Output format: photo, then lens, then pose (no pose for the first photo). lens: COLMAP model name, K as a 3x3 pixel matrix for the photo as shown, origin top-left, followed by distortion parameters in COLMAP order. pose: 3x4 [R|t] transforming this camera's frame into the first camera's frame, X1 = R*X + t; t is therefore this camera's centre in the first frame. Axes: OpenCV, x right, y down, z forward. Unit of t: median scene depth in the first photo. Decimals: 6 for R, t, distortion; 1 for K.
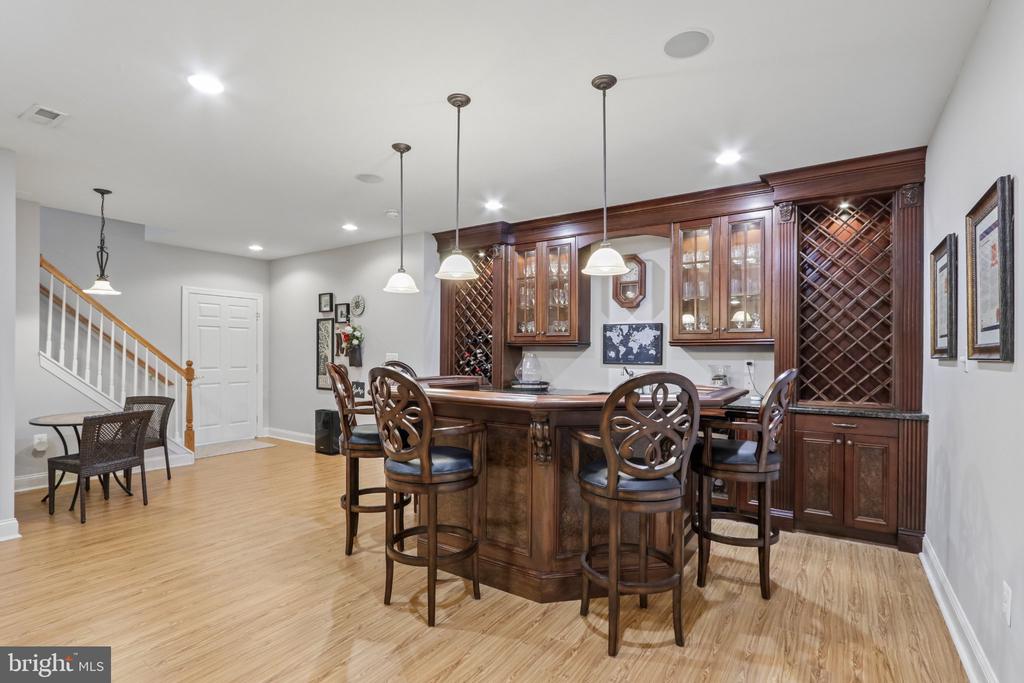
lens RADIAL K [[481.5, 0, 510.6], [0, 481.5, 348.9], [0, 0, 1]] dist [-0.000184, 0.000001]
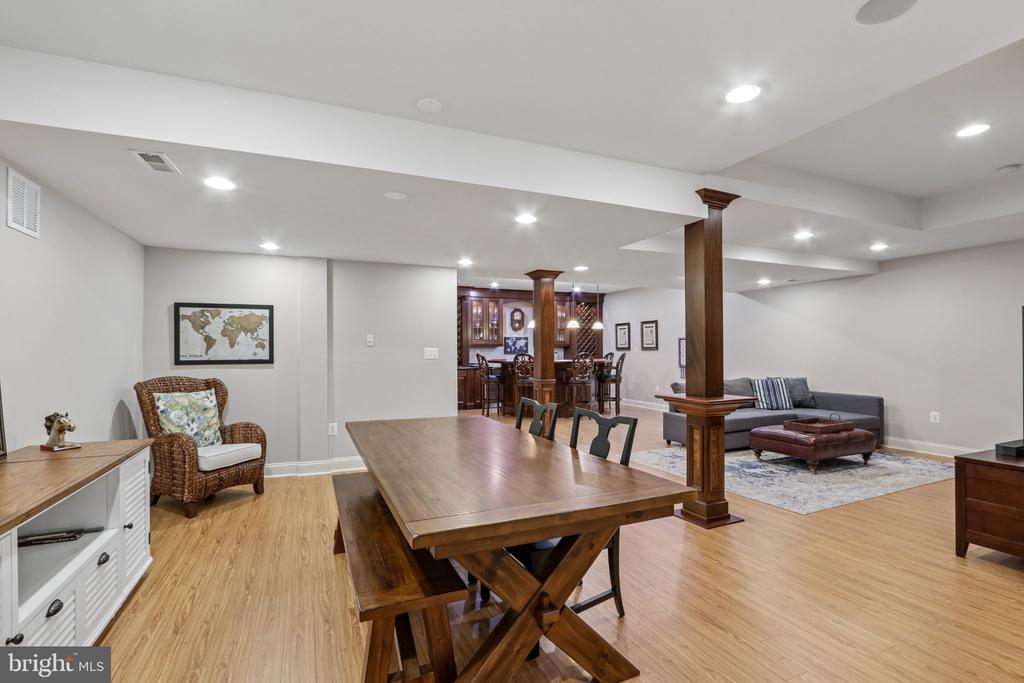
lens RADIAL K [[481.5, 0, 511.5], [0, 481.5, 346.9], [0, 0, 1]] dist [-0.000184, 0.000001]
pose [[0.534165, -0.000614, 0.845380, -1.810538], [-0.007458, 0.999957, 0.005438, -0.015627], [-0.845348, -0.009209, 0.534137, -0.274201]]
